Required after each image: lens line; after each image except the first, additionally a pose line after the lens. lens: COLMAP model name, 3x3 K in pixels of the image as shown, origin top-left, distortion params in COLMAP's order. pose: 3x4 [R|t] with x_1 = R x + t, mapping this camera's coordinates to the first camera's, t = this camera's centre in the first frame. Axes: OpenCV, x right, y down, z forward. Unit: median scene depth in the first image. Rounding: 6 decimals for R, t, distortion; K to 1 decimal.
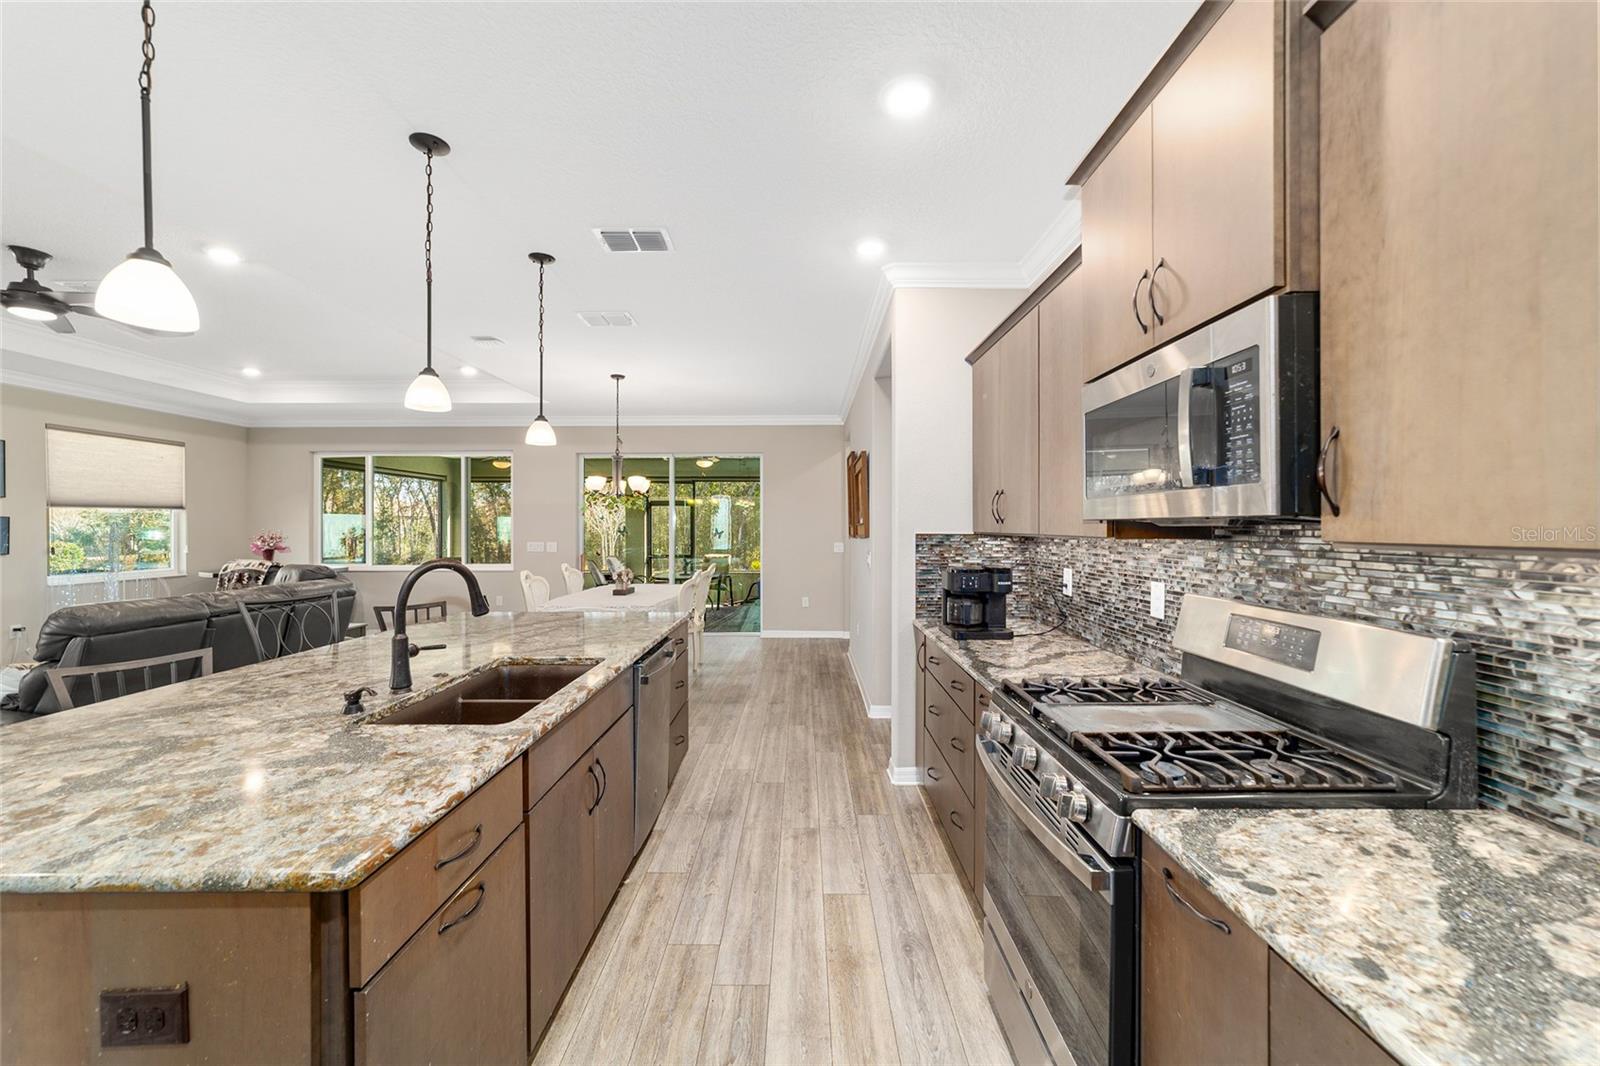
lens RADIAL K [[614.4, 0, 799.9], [0, 614.4, 530.9], [0, 0, 1]] dist [-0.016098, 0.007227]
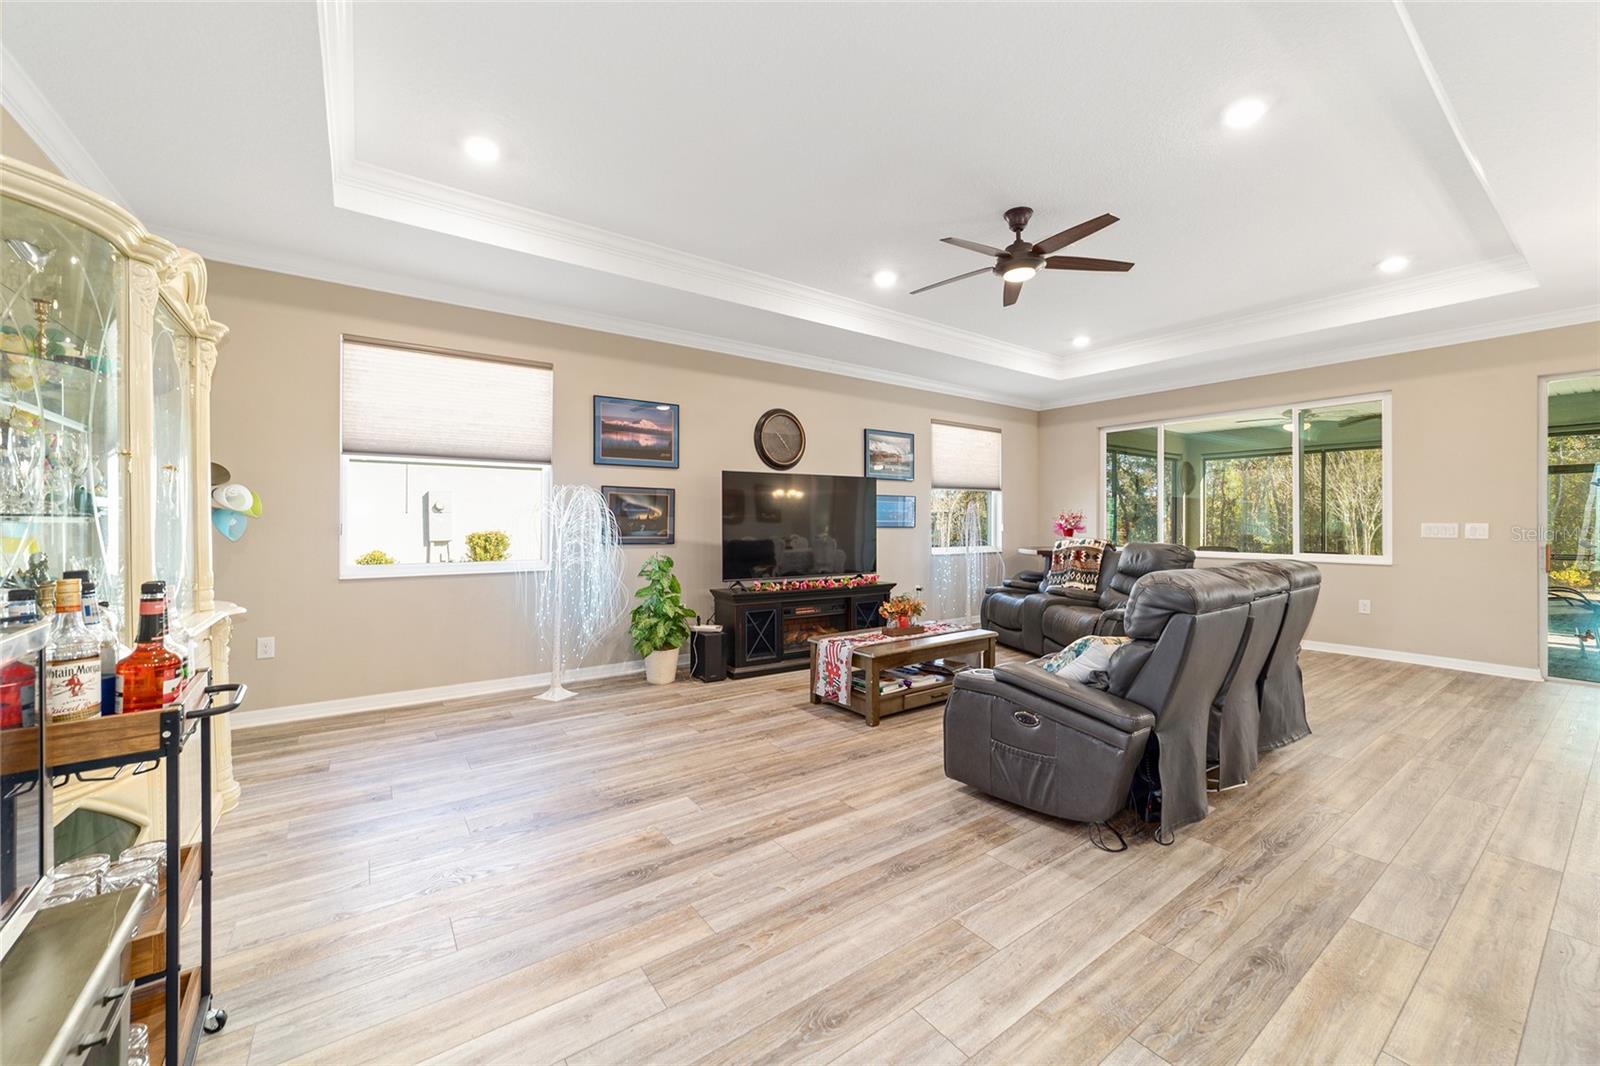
lens RADIAL K [[614.4, 0, 797.7], [0, 614.4, 520.0], [0, 0, 1]] dist [-0.016098, 0.007227]
pose [[0.587957, -0.003100, -0.808886, -0.384287], [-0.004069, 0.999969, -0.006790, 0.028408], [0.808882, 0.007284, 0.587926, 0.074737]]
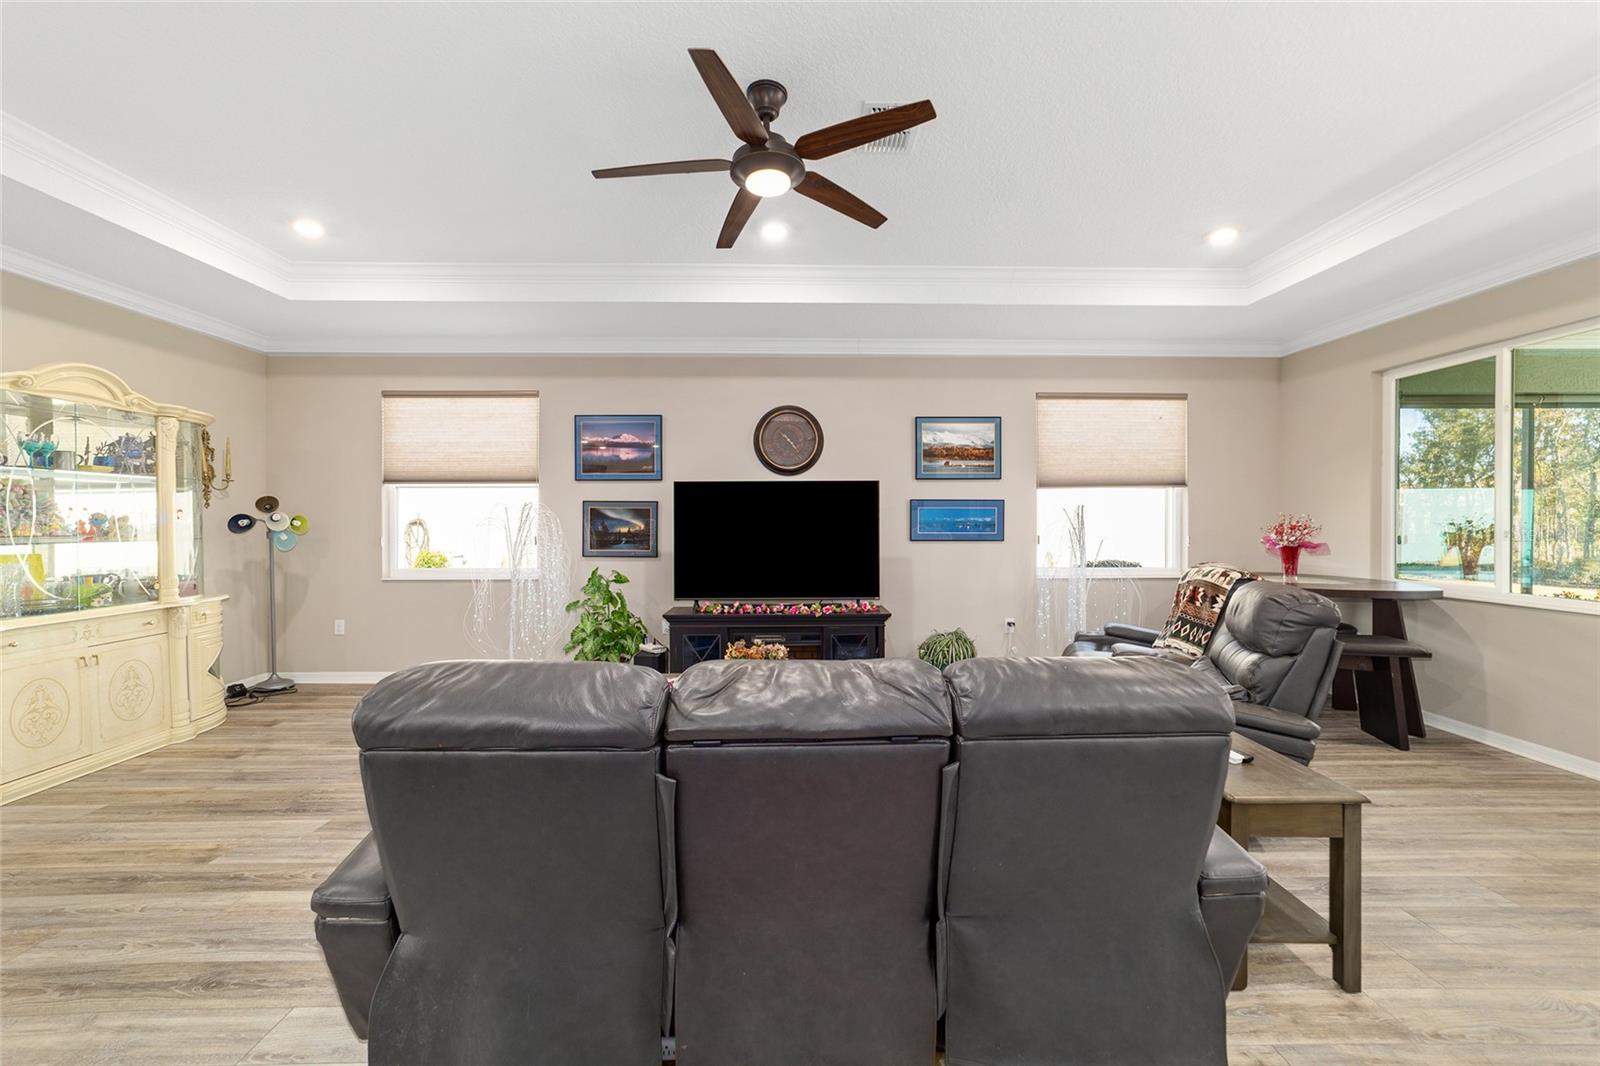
lens RADIAL K [[614.4, 0, 797.7], [0, 614.4, 521.9], [0, 0, 1]] dist [-0.016098, 0.007227]
pose [[0.026517, 0.003830, -0.999641, -0.336881], [-0.001598, 0.999992, 0.003789, 0.005659], [0.999647, 0.001497, 0.026523, 0.587322]]
